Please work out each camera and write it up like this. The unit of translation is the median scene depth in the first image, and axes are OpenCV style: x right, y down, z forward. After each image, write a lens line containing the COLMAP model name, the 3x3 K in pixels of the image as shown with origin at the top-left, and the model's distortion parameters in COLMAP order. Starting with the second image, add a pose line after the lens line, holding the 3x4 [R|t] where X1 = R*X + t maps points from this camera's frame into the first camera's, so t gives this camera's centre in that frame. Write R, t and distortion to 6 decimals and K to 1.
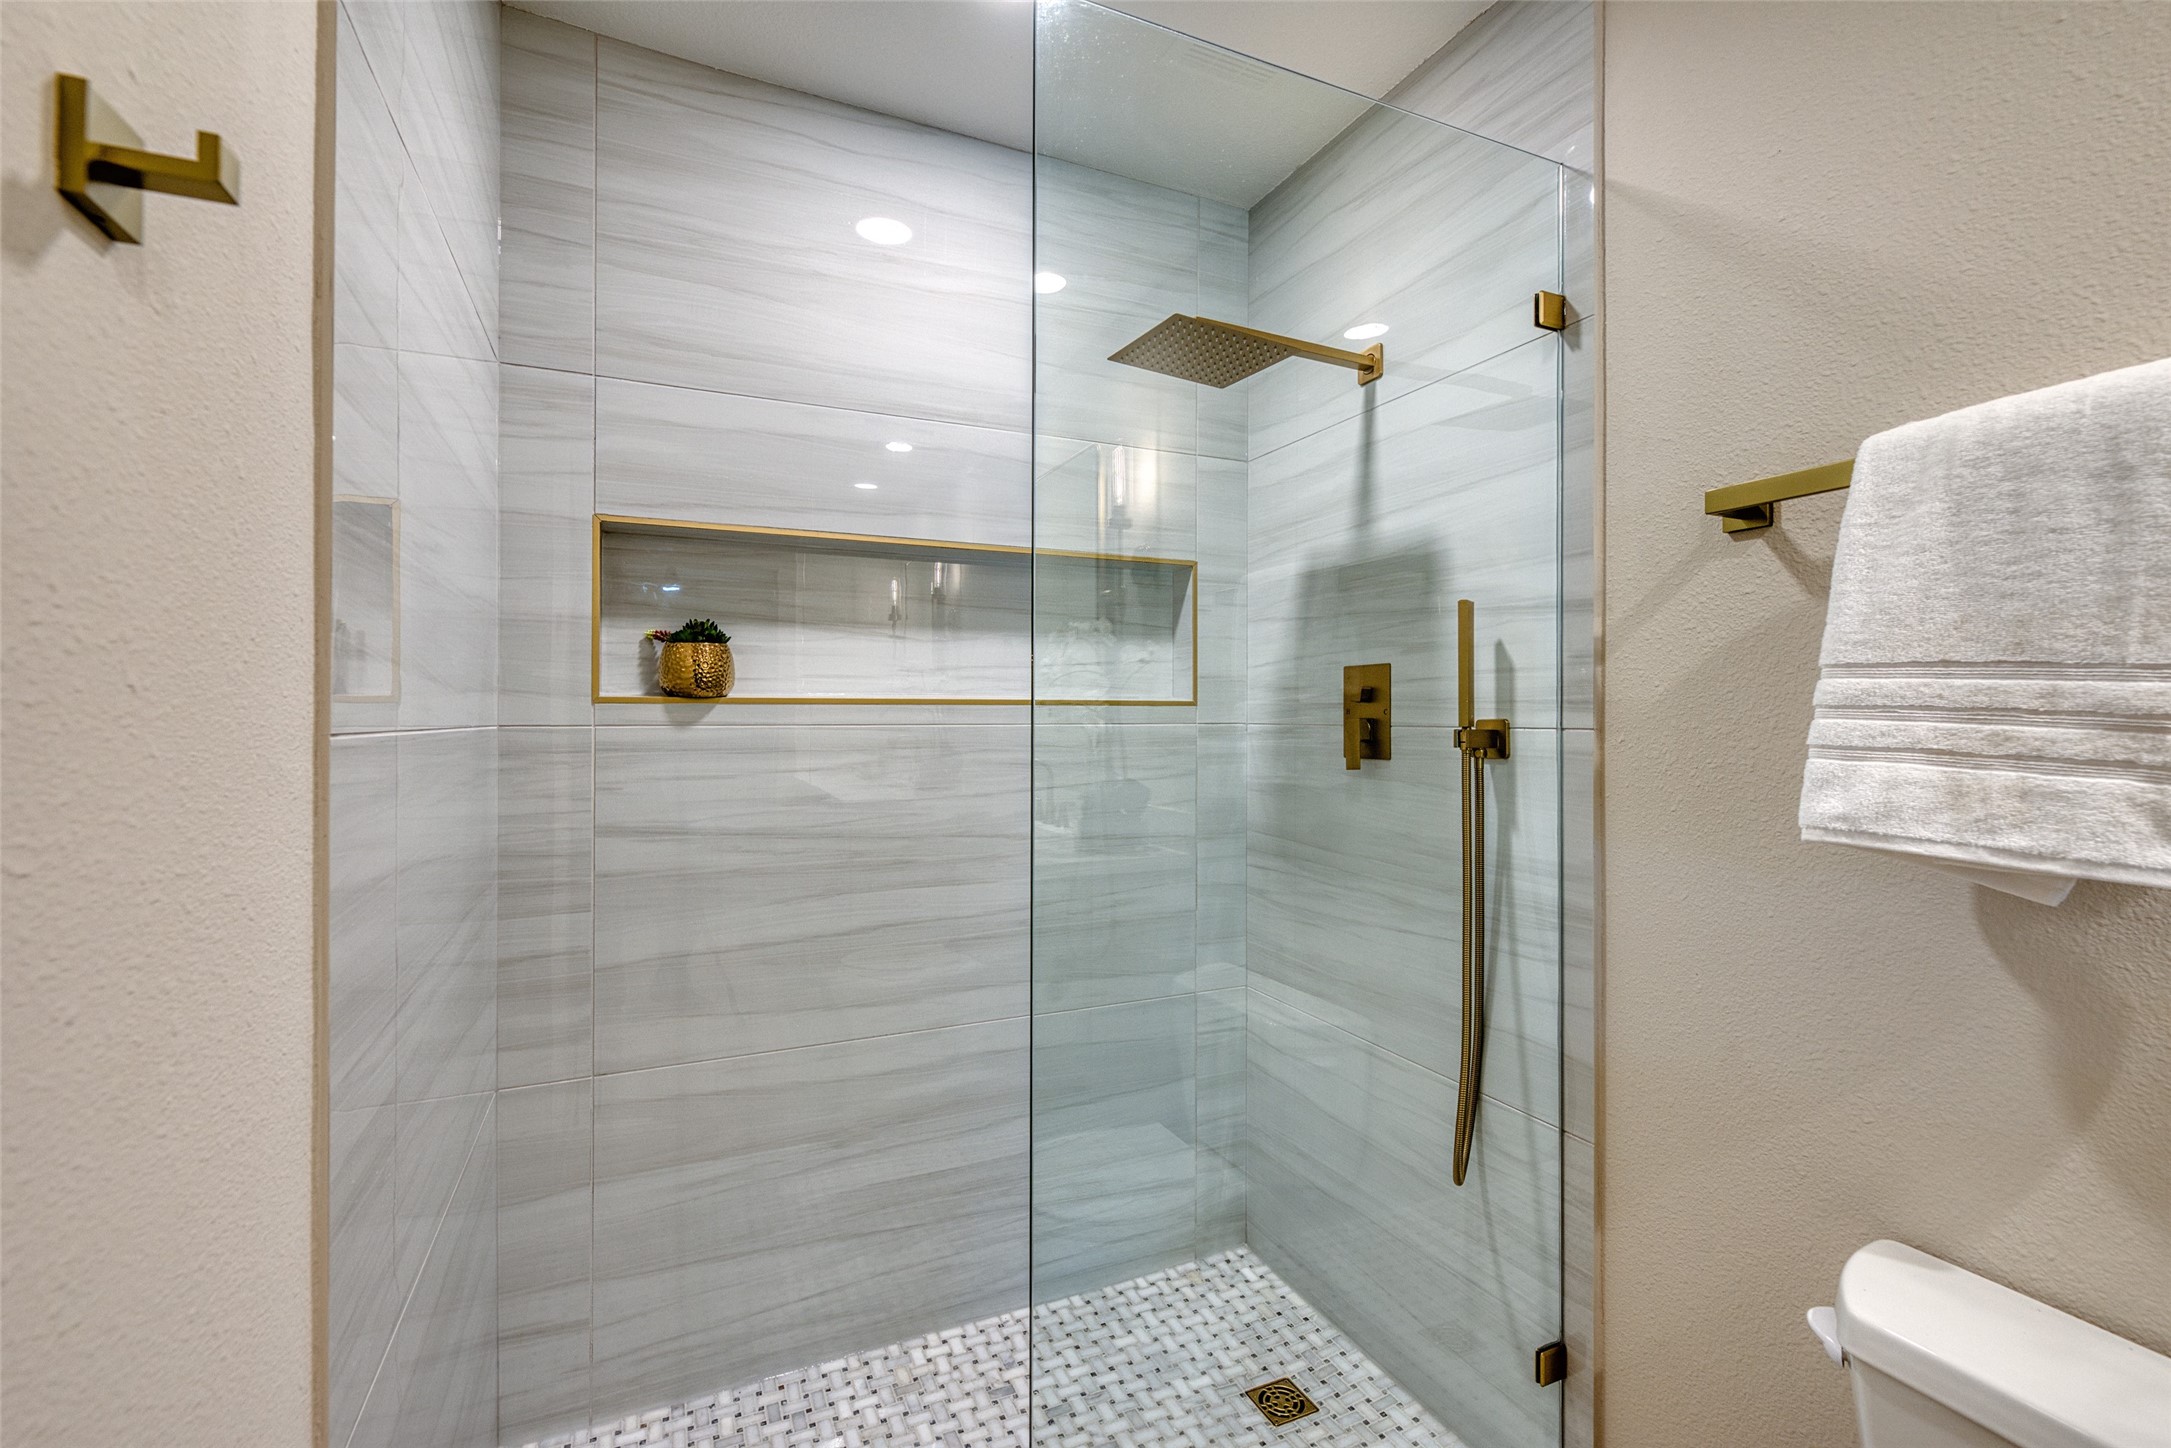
lens RADIAL K [[963.3, 0, 1099.1], [0, 963.3, 671.7], [0, 0, 1]] dist [0.000783, 0.000067]
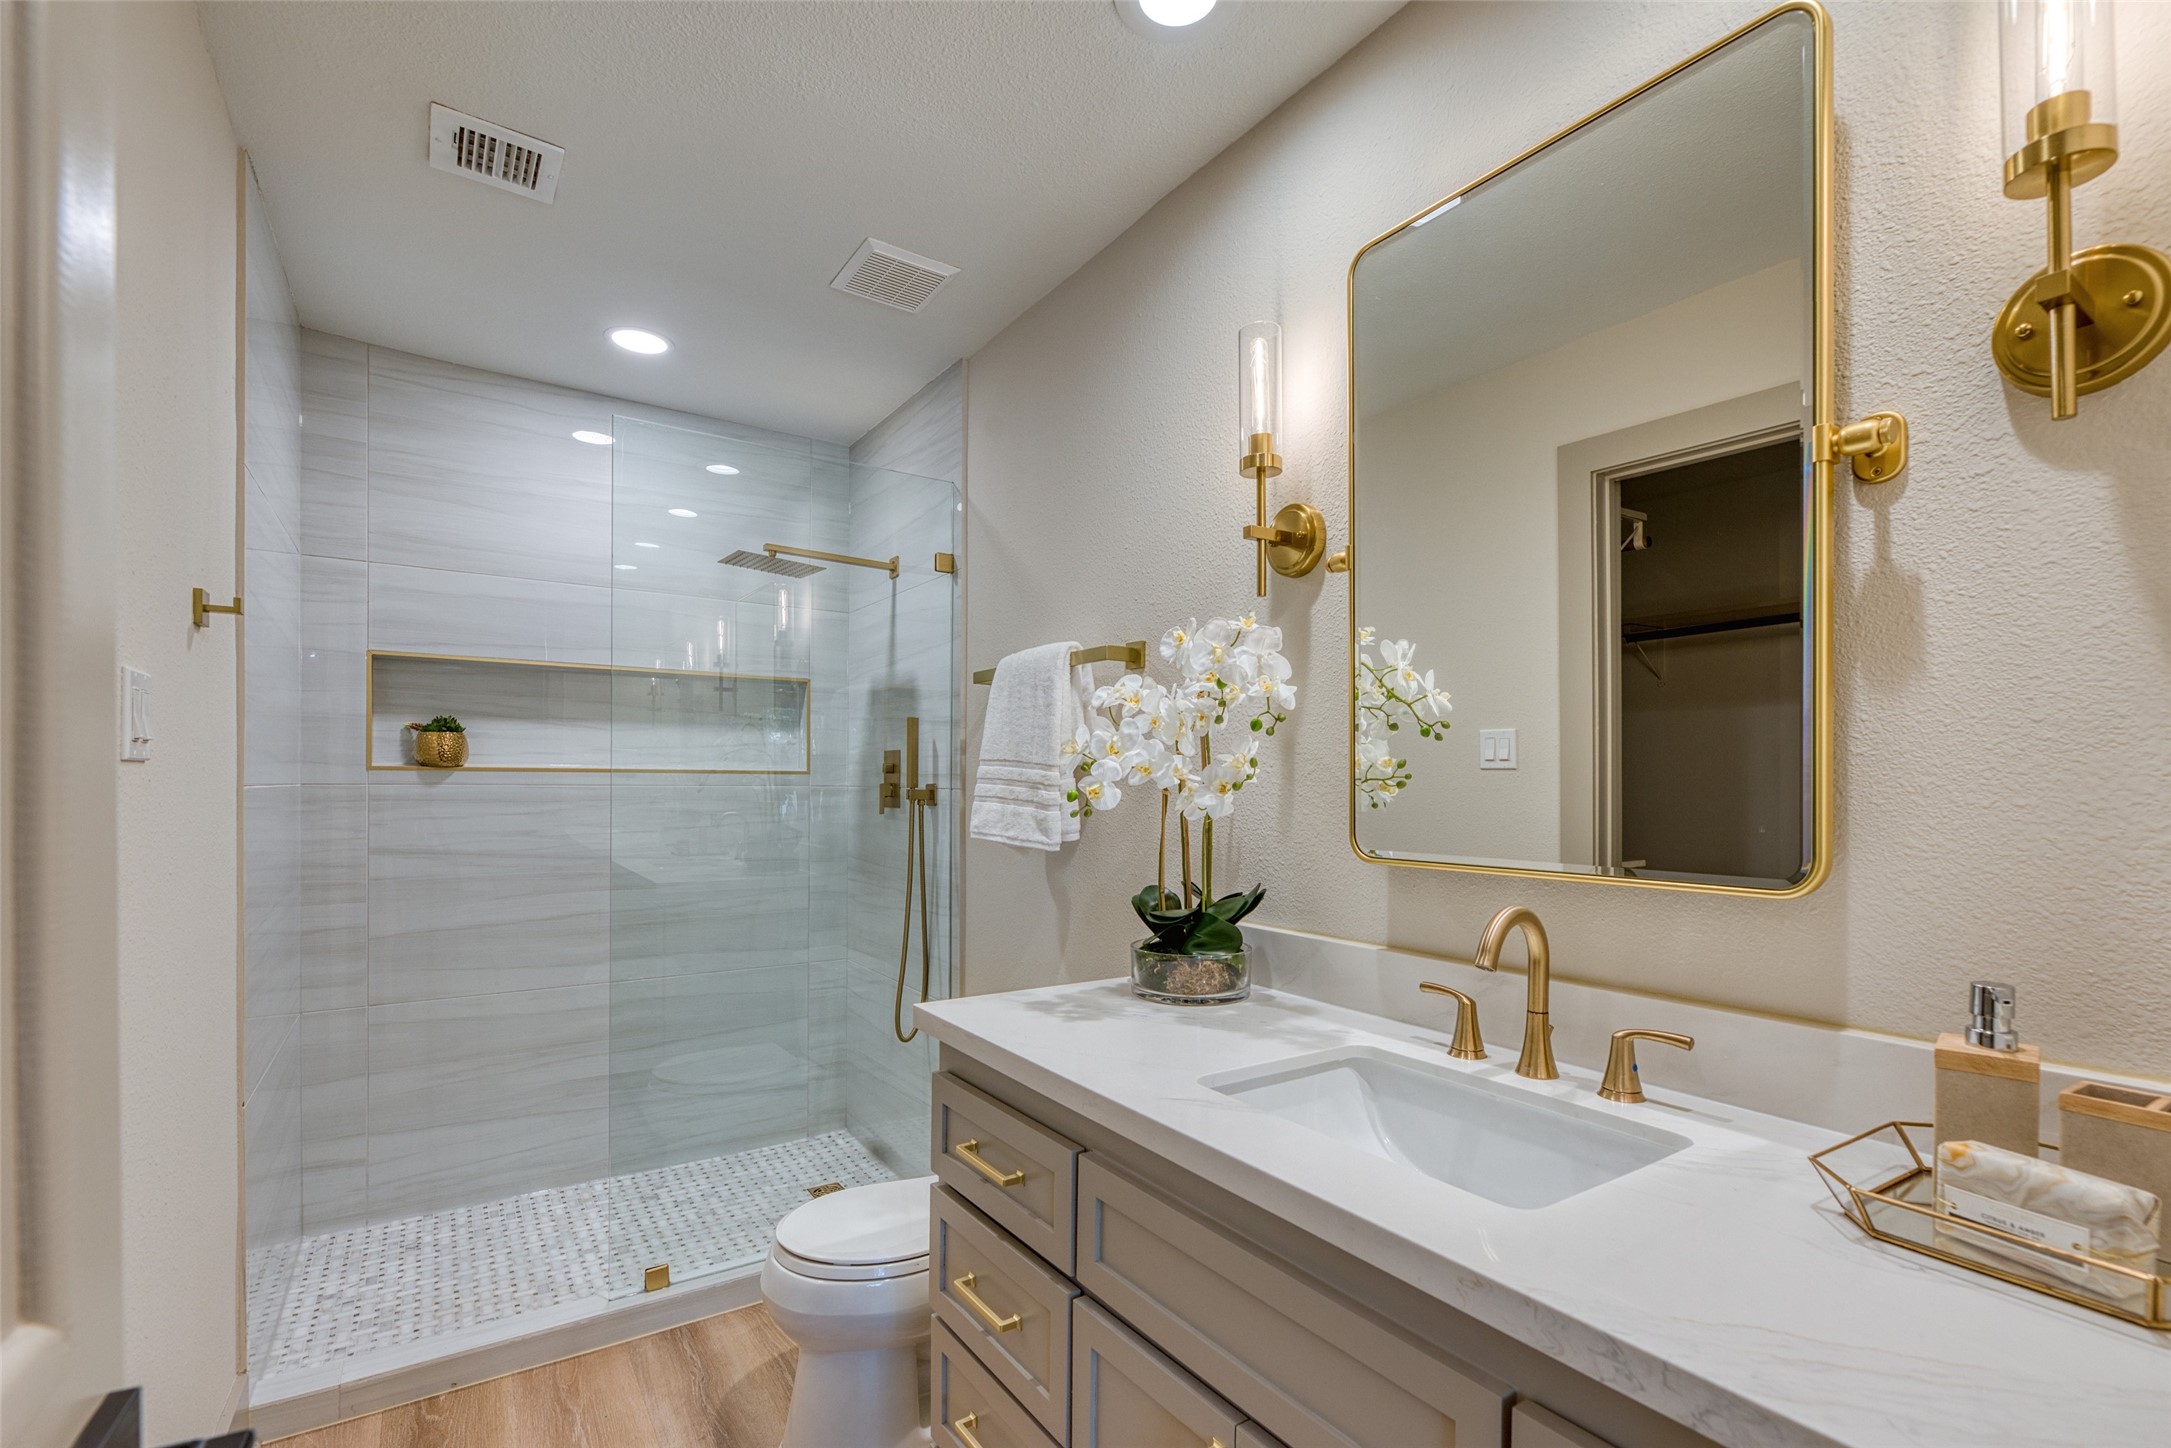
lens RADIAL K [[956.3, 0, 1094.7], [0, 956.3, 759.9], [0, 0, 1]] dist [-0.001200, -0.000191]
pose [[0.985399, 0.010022, 0.169965, 0.365217], [-0.014014, 0.999653, 0.022301, -0.034190], [-0.169683, -0.024357, 0.985198, -0.709896]]
